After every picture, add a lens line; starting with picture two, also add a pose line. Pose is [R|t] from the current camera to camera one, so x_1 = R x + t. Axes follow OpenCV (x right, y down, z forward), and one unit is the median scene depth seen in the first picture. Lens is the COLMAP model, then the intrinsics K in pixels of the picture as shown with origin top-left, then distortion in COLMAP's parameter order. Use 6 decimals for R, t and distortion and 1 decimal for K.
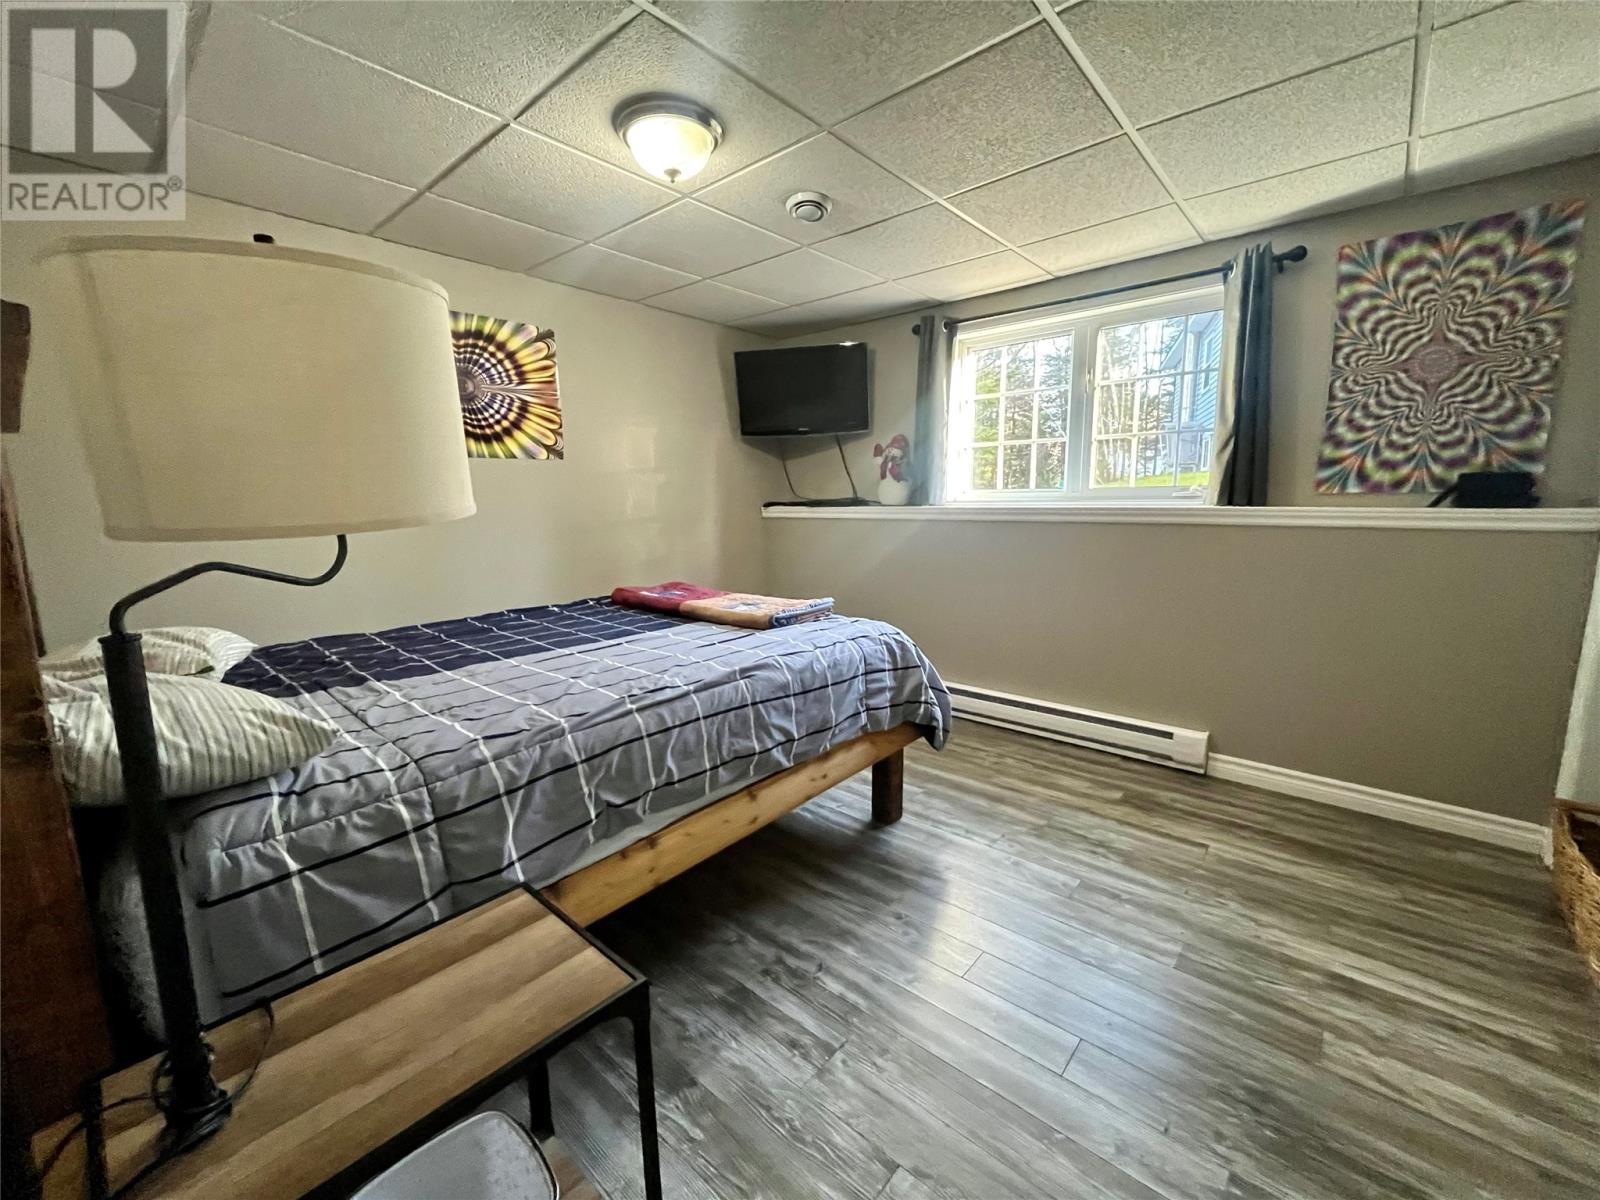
lens RADIAL K [[651.3, 0, 798.4], [0, 651.3, 602.0], [0, 0, 1]] dist [0.000285, -0.000167]
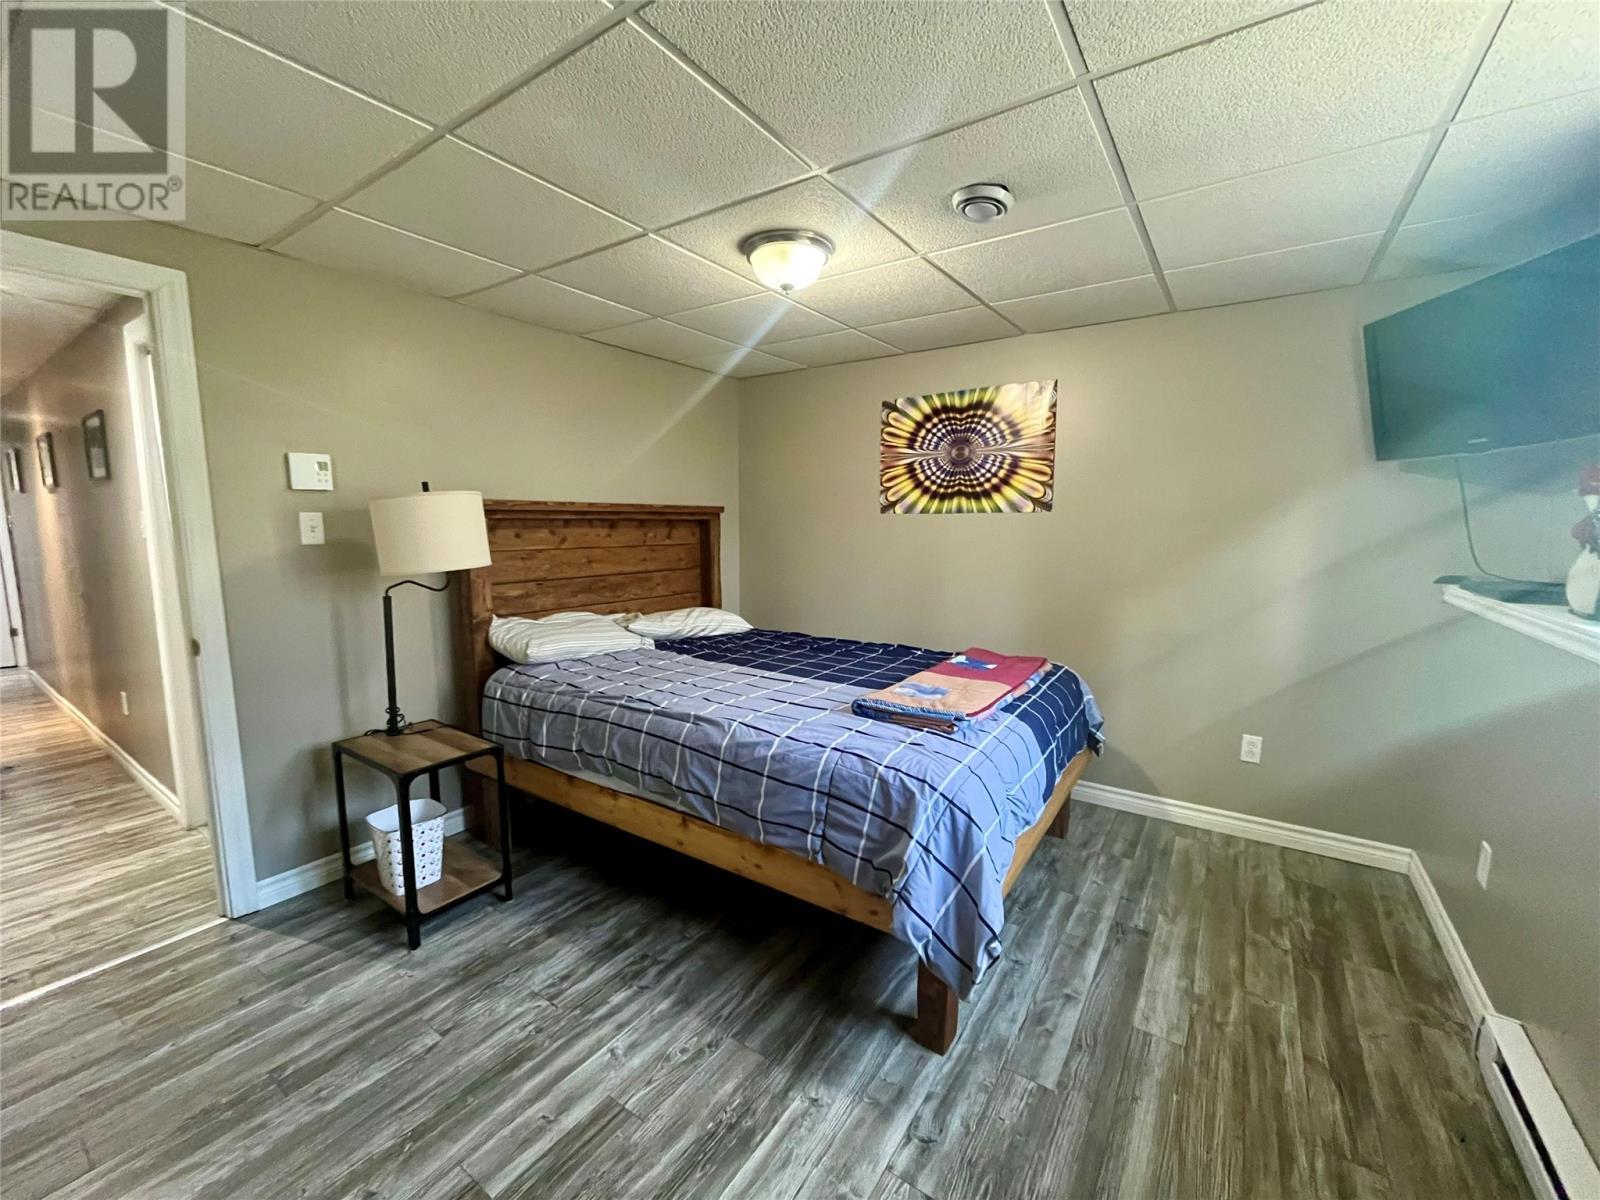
lens RADIAL K [[651.3, 0, 798.4], [0, 651.3, 602.0], [0, 0, 1]] dist [0.000285, -0.000167]
pose [[0.117518, 0.138794, -0.983324, 0.623883], [-0.163599, 0.979362, 0.118682, -0.157215], [0.979502, 0.146924, 0.137799, 0.581033]]
